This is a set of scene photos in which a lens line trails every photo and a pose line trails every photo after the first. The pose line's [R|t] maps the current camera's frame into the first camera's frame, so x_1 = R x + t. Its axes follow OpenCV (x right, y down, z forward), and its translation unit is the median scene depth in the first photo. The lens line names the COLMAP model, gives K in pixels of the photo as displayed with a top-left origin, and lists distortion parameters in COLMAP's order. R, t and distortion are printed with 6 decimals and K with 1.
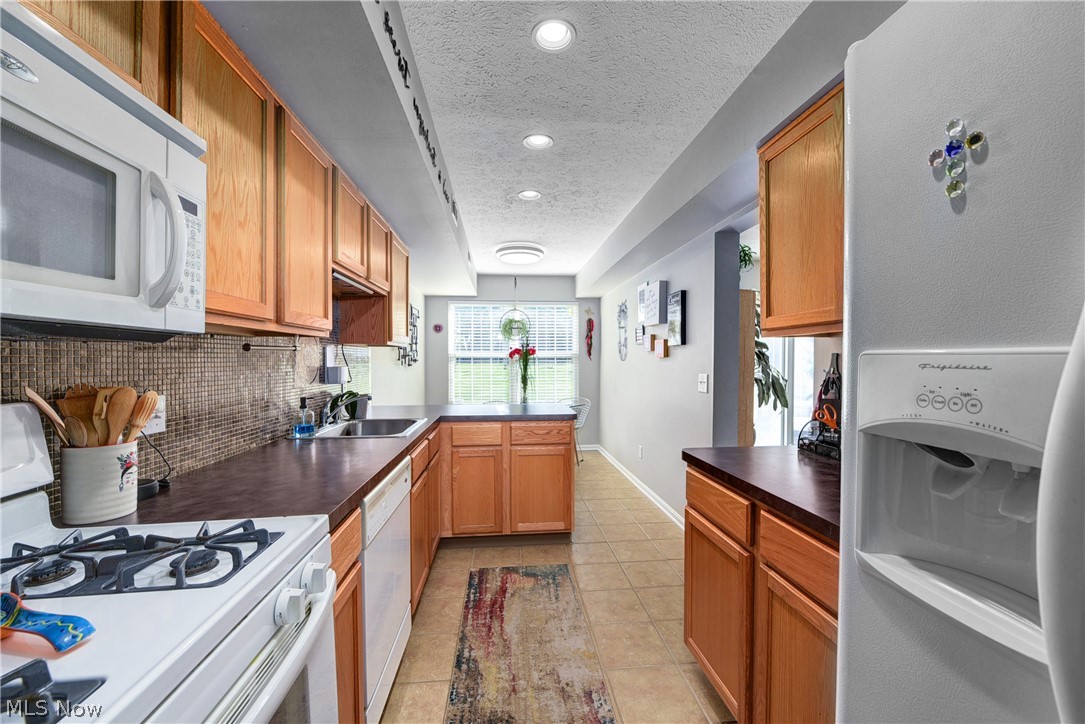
lens RADIAL K [[435.1, 0, 544.6], [0, 435.1, 365.3], [0, 0, 1]] dist [-0.007581, -0.000015]
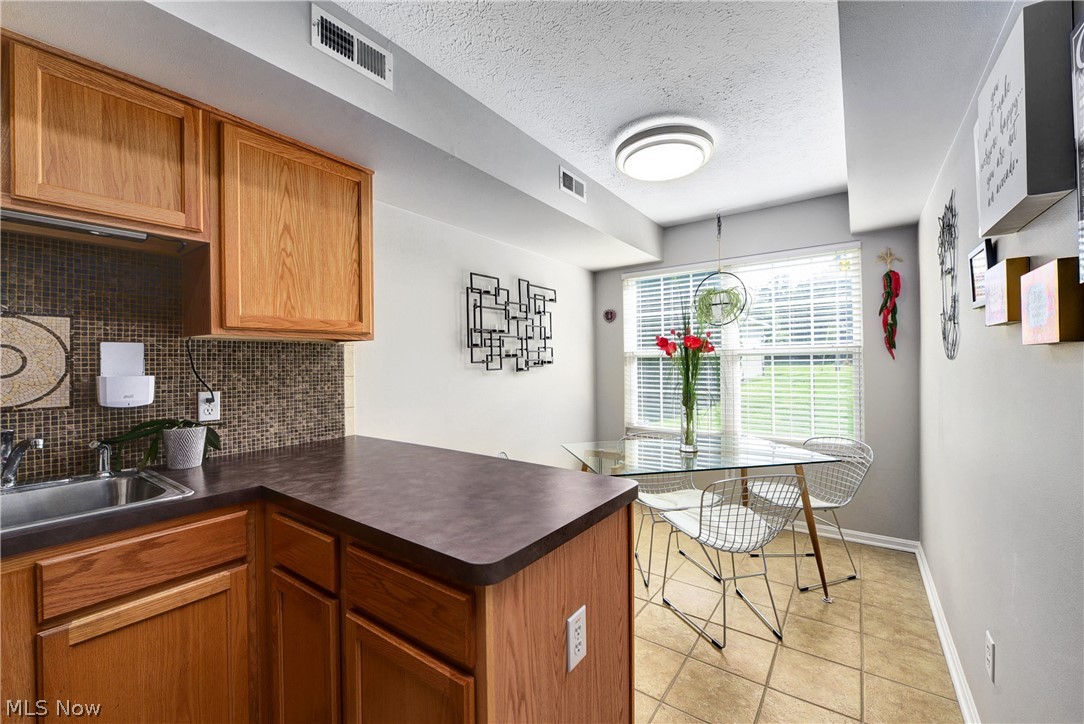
lens RADIAL K [[440.5, 0, 545.0], [0, 440.5, 359.9], [0, 0, 1]] dist [-0.007628, -0.000363]
pose [[0.756301, -0.012616, -0.654103, 0.130889], [0.003923, 0.999884, -0.014750, -0.004452], [0.654213, 0.008590, 0.756262, 0.394442]]
